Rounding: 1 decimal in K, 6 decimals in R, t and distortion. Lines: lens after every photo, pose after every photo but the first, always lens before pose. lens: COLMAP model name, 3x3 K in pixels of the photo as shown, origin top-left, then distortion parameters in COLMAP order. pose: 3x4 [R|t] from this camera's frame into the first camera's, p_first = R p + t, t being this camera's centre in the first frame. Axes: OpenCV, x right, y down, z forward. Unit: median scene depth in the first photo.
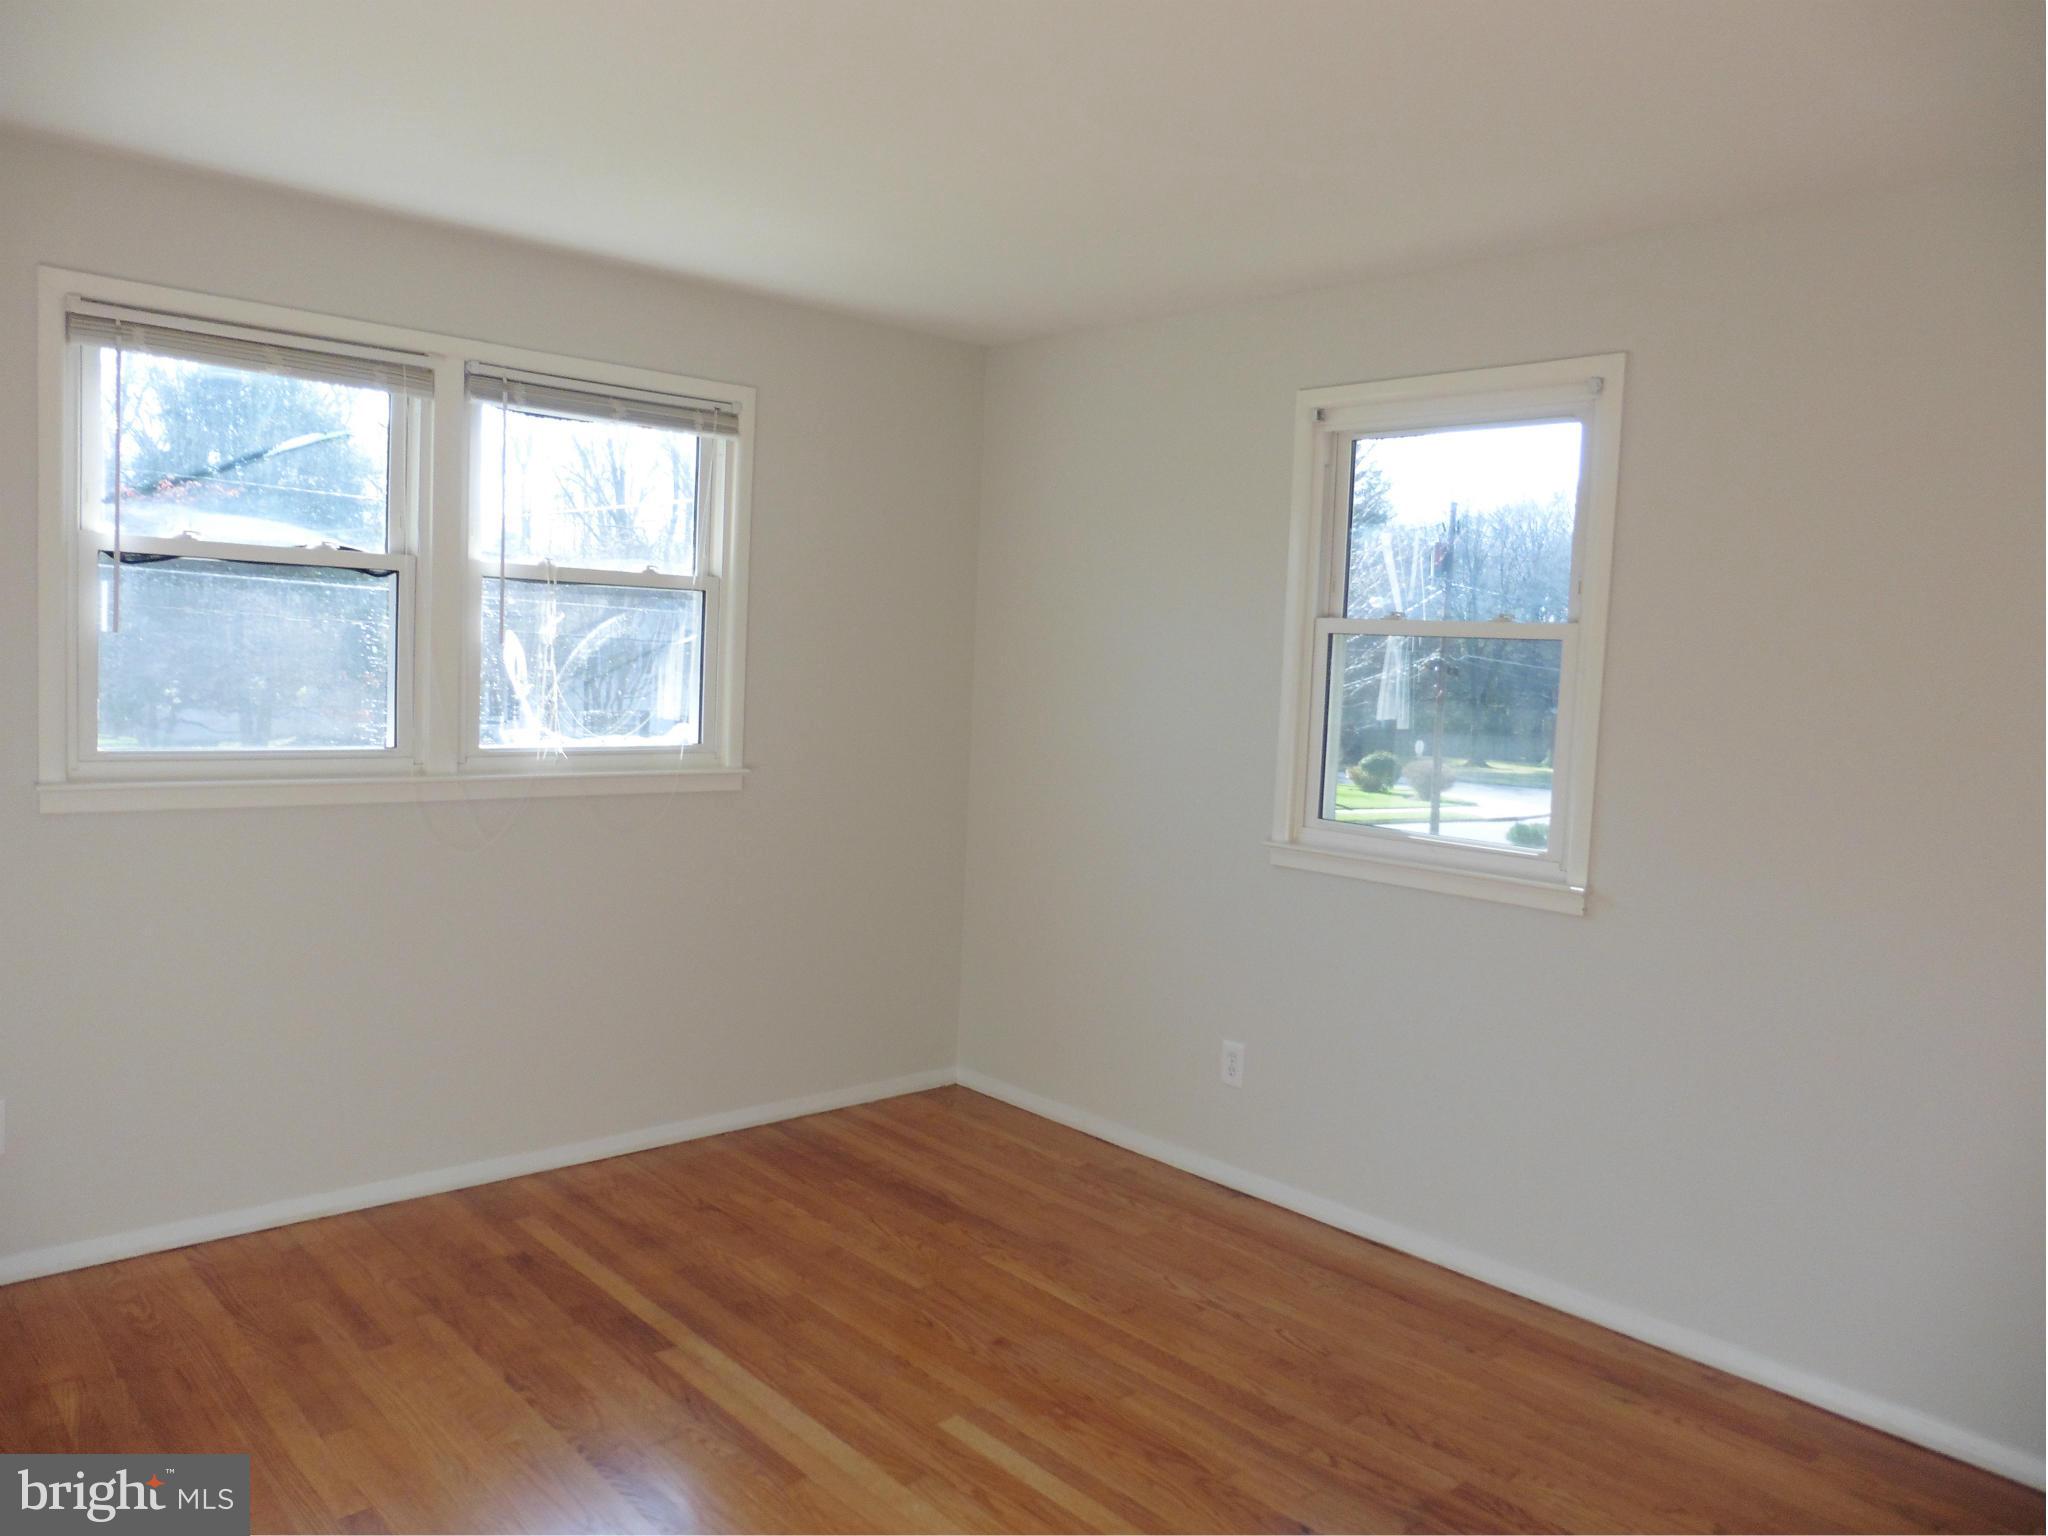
lens RADIAL K [[1525.1, 0, 996.2], [0, 1525.1, 779.1], [0, 0, 1]] dist [-0.051722, 0.051409]
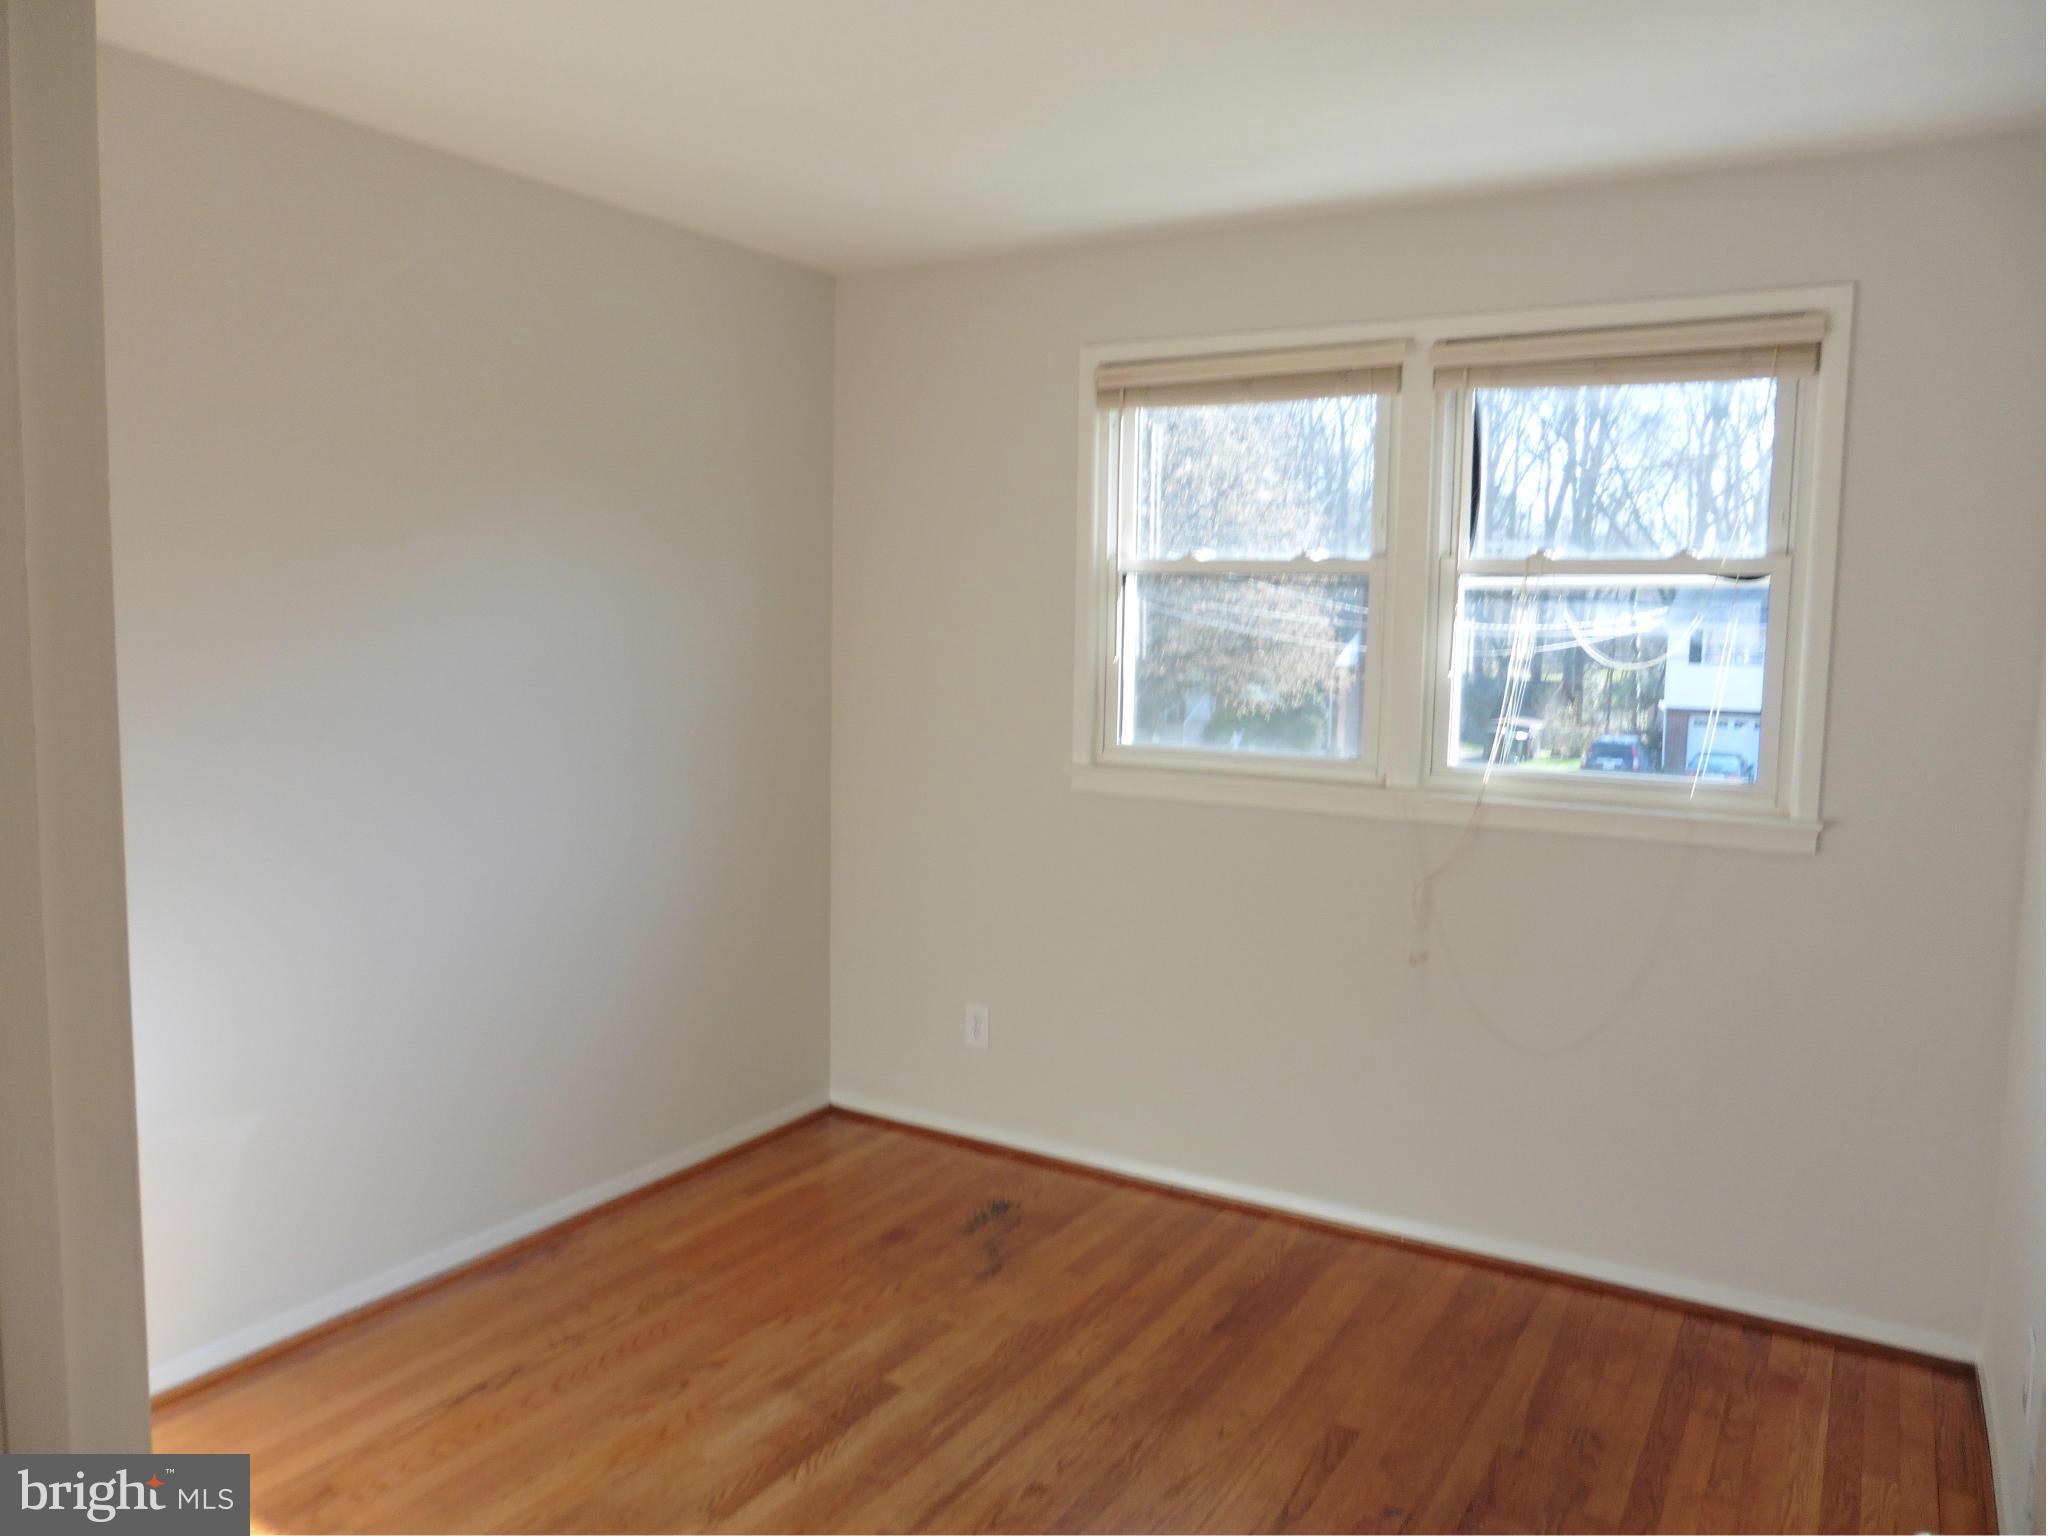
lens RADIAL K [[1525.1, 0, 996.2], [0, 1525.1, 779.1], [0, 0, 1]] dist [-0.051722, 0.051409]
pose [[0.322736, 0.062702, -0.944410, 0.438360], [-0.088184, 0.995455, 0.035956, -0.021397], [0.942372, 0.071678, 0.326798, 0.435117]]
